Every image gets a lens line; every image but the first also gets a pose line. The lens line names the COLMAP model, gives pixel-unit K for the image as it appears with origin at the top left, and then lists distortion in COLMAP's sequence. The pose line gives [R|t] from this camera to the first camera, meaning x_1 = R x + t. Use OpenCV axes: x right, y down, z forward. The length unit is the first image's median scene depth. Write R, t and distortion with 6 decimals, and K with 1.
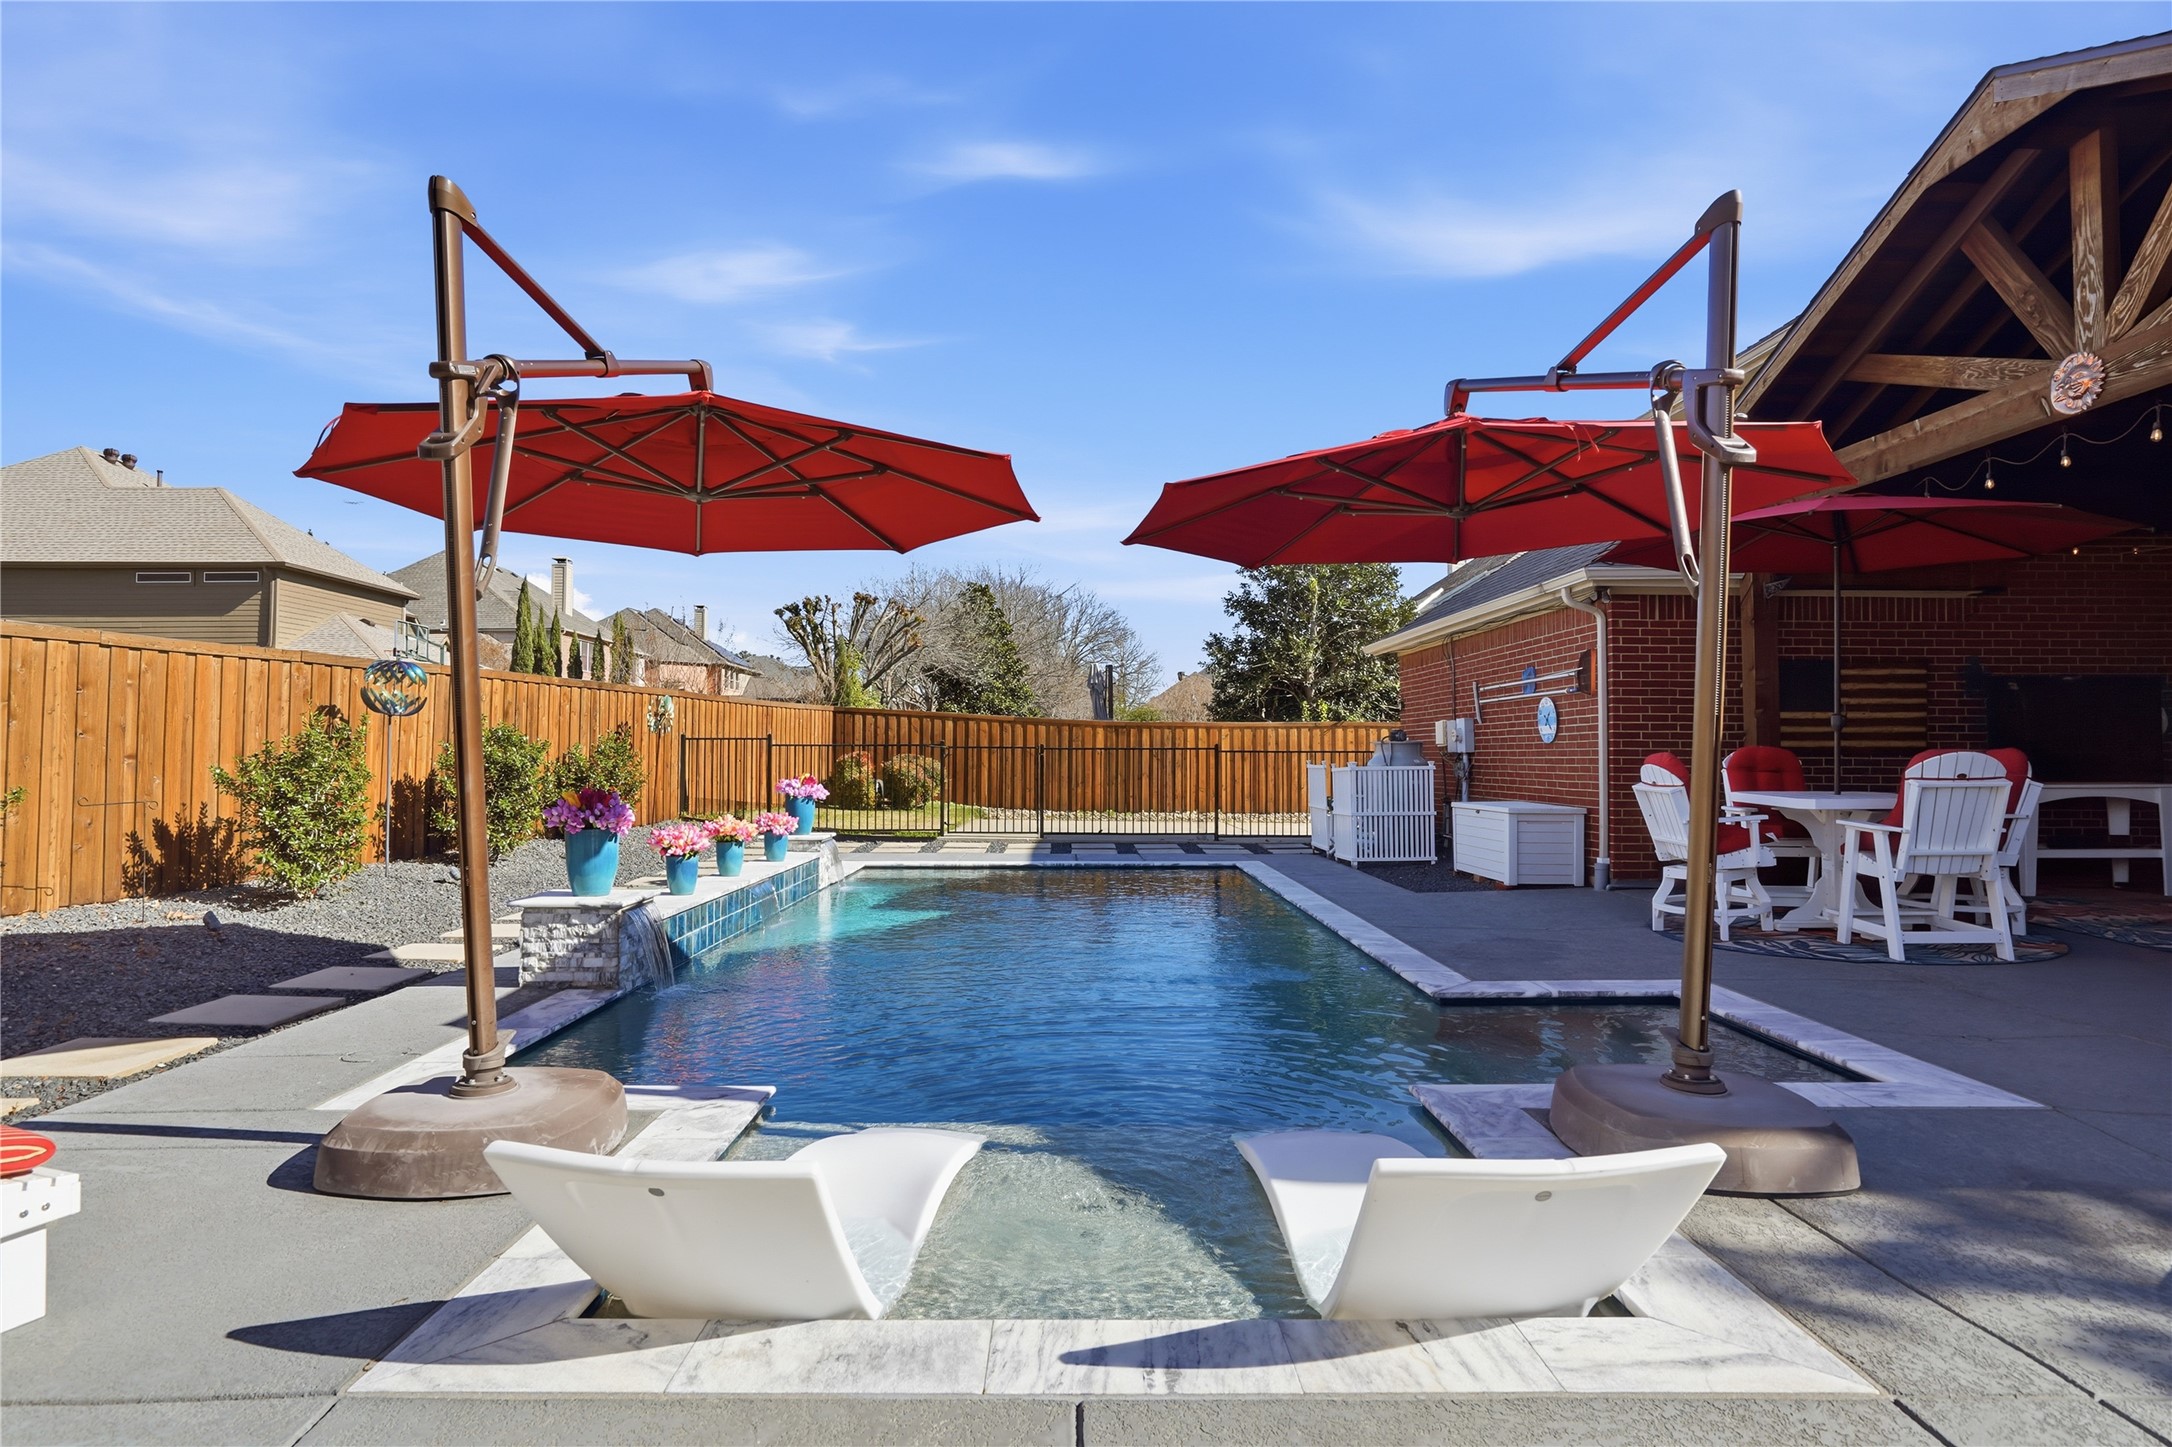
lens RADIAL K [[1194.8, 0, 1086.0], [0, 1194.8, 723.5], [0, 0, 1]] dist [-0.067190, 0.047753]
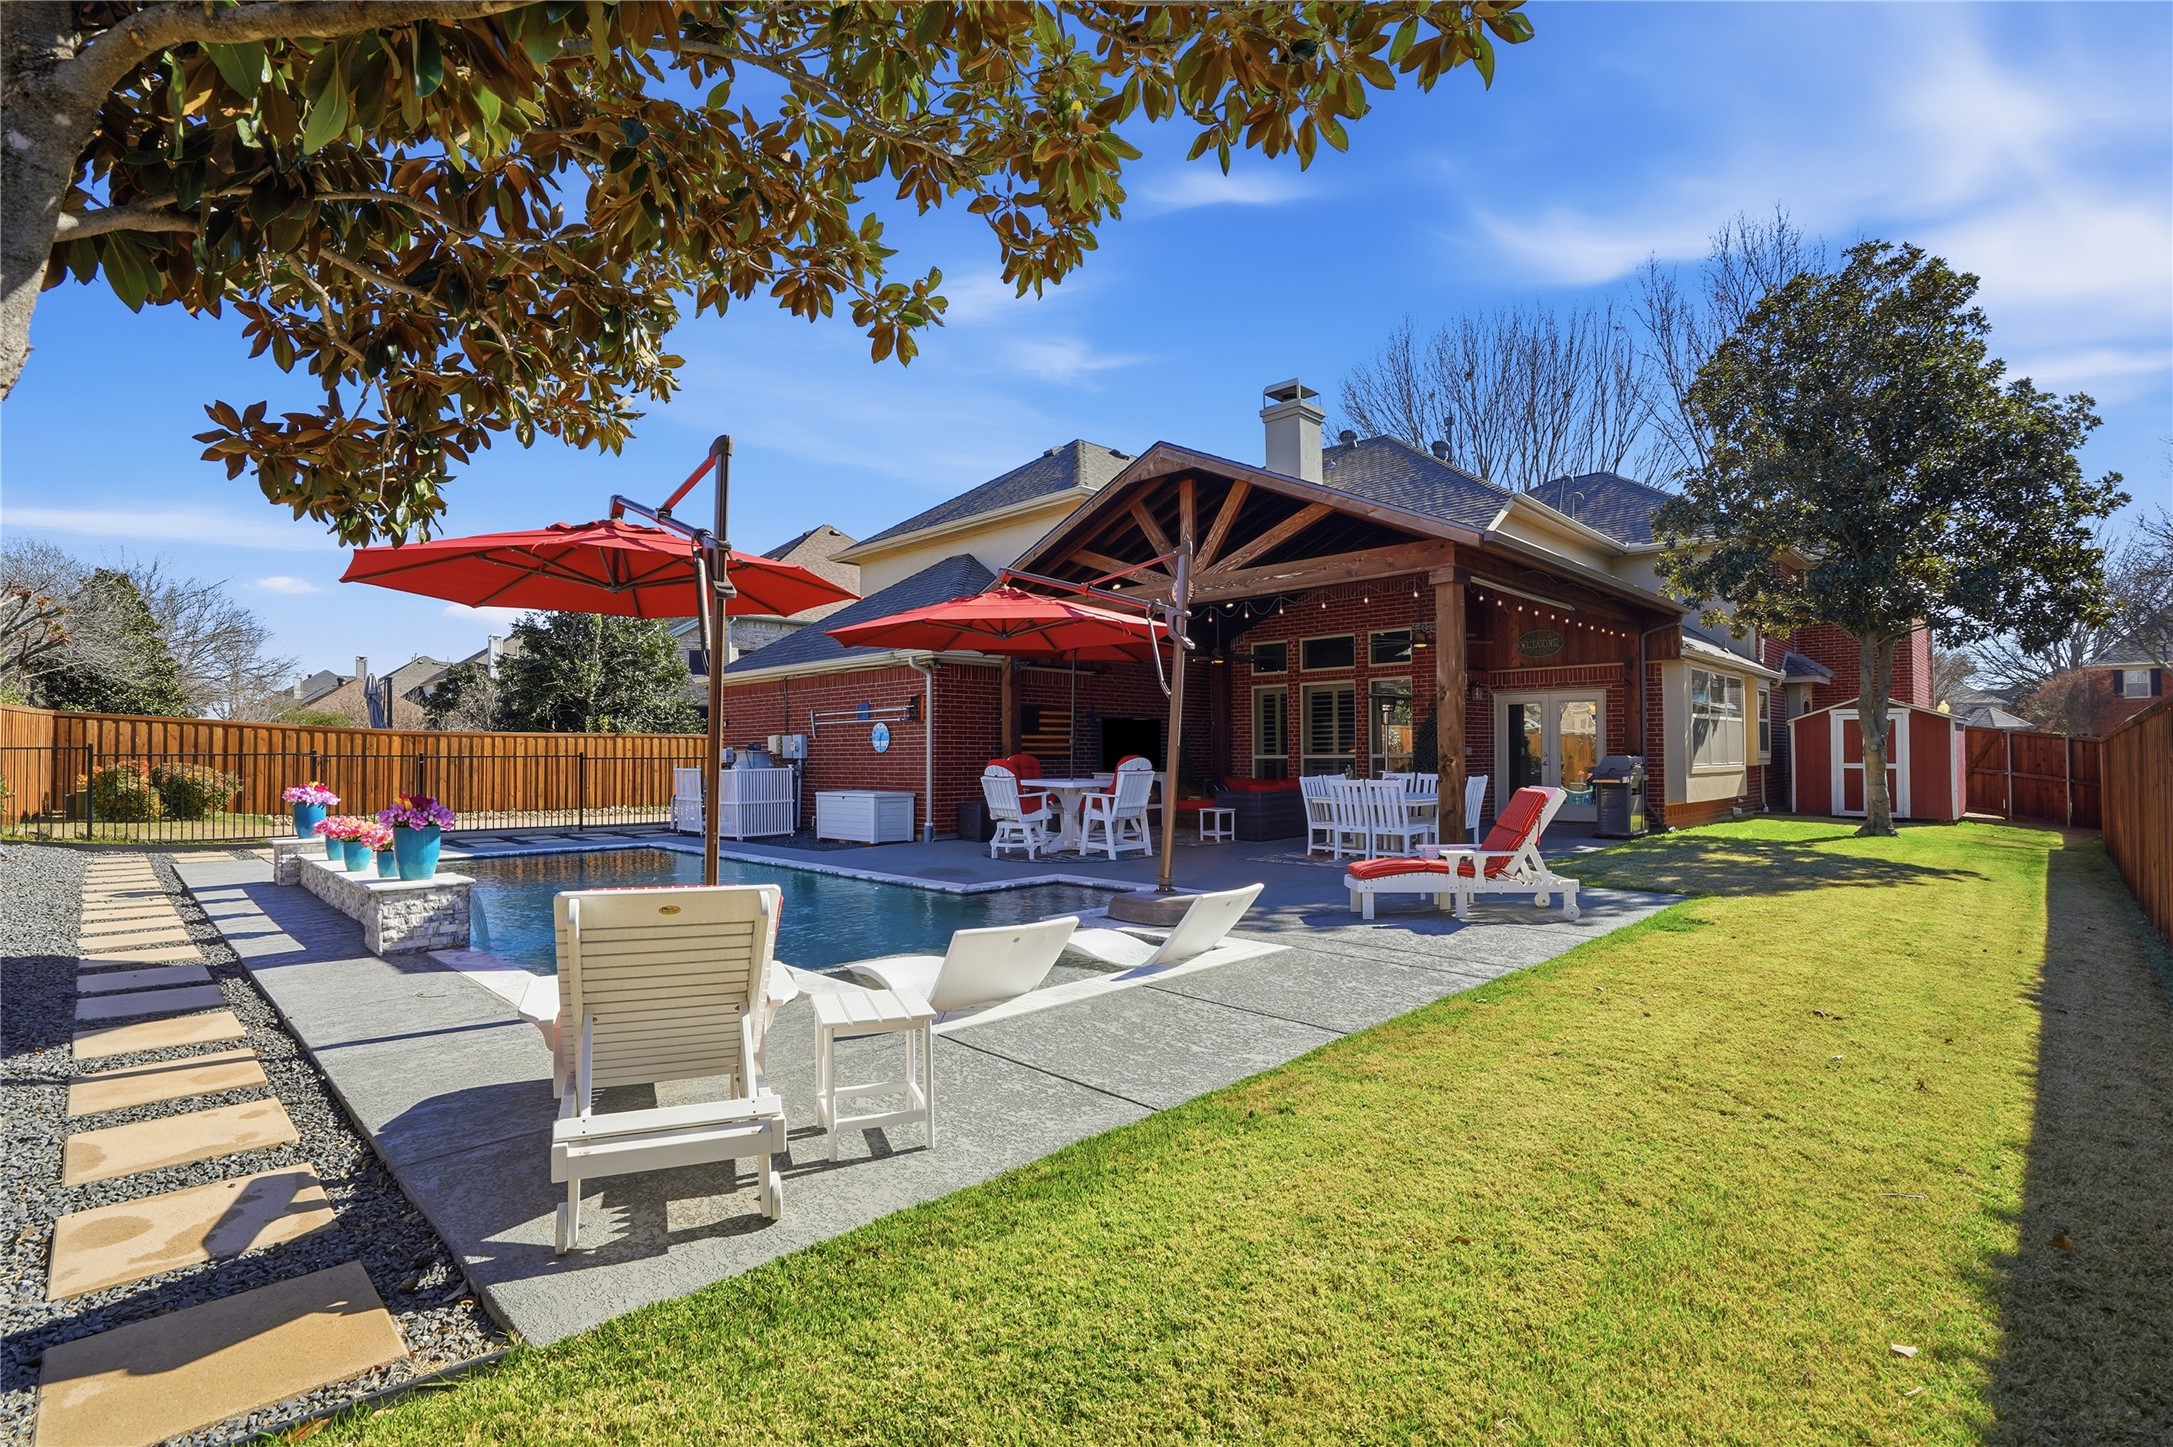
lens RADIAL K [[1014.3, 0, 1070.9], [0, 1014.3, 736.1], [0, 0, 1]] dist [-0.068294, 0.032305]
pose [[0.717152, 0.008308, 0.696868, -0.350604], [-0.011555, 0.999933, -0.000030, -0.007512], [-0.696821, -0.008031, 0.717200, -0.124992]]
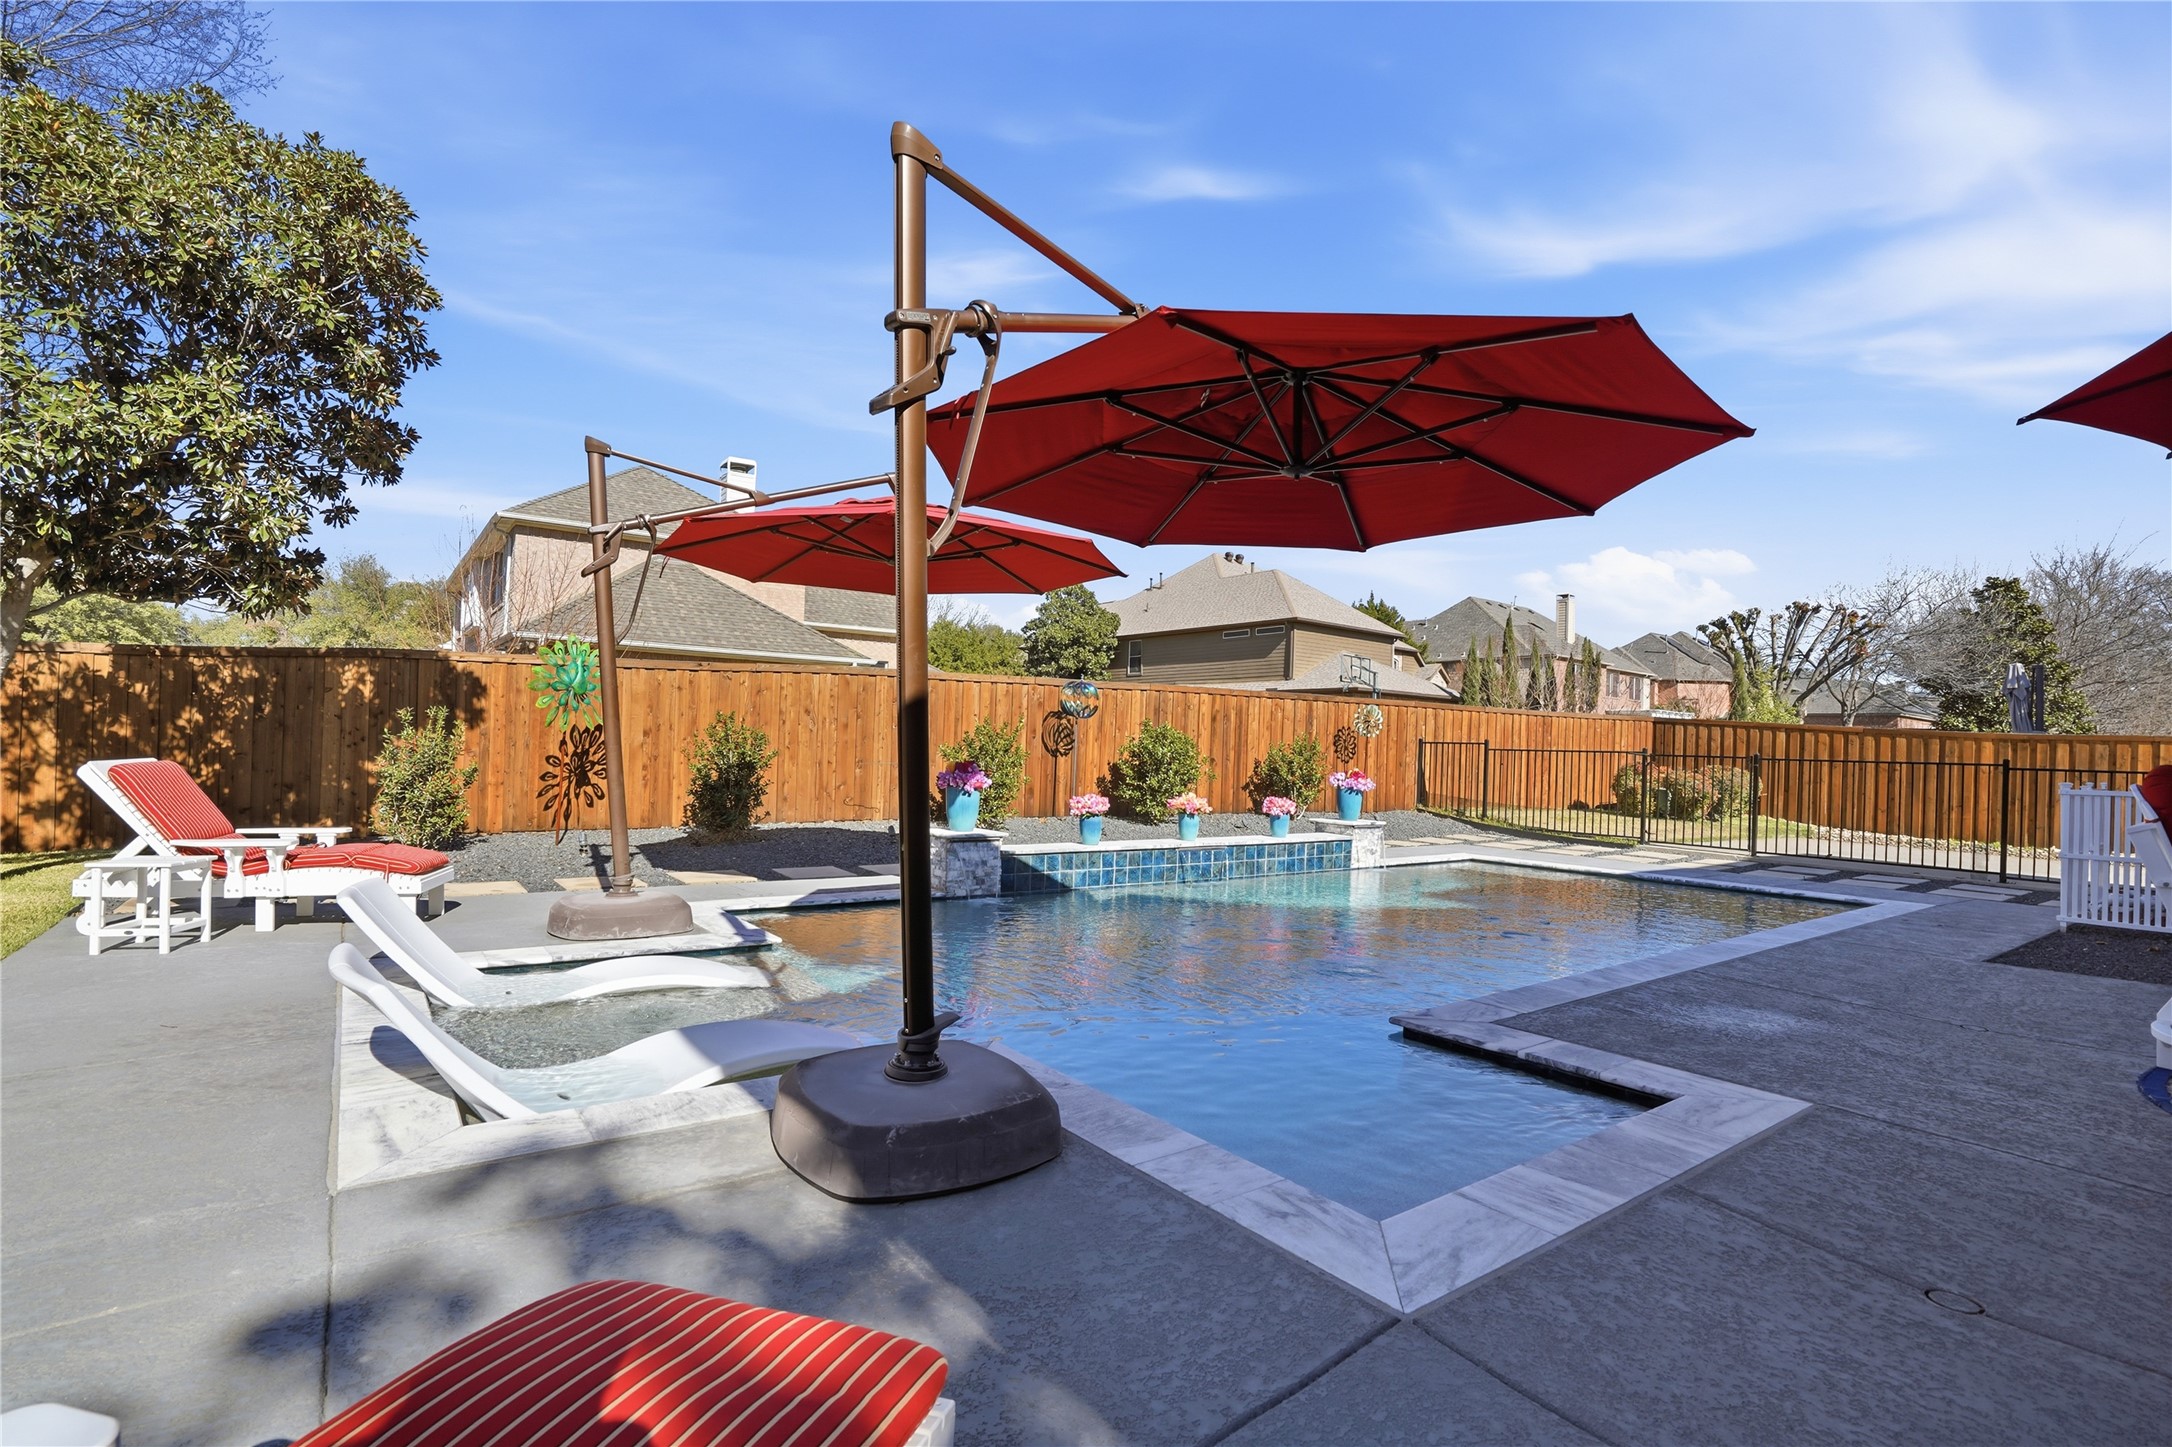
lens RADIAL K [[1013.8, 0, 1070.4], [0, 1013.8, 736.1], [0, 0, 1]] dist [-0.068294, 0.032305]
pose [[0.592485, 0.009041, -0.805531, 0.366236], [-0.011001, 0.999935, 0.003132, 0.010080], [0.805506, 0.007006, 0.592546, 0.181069]]
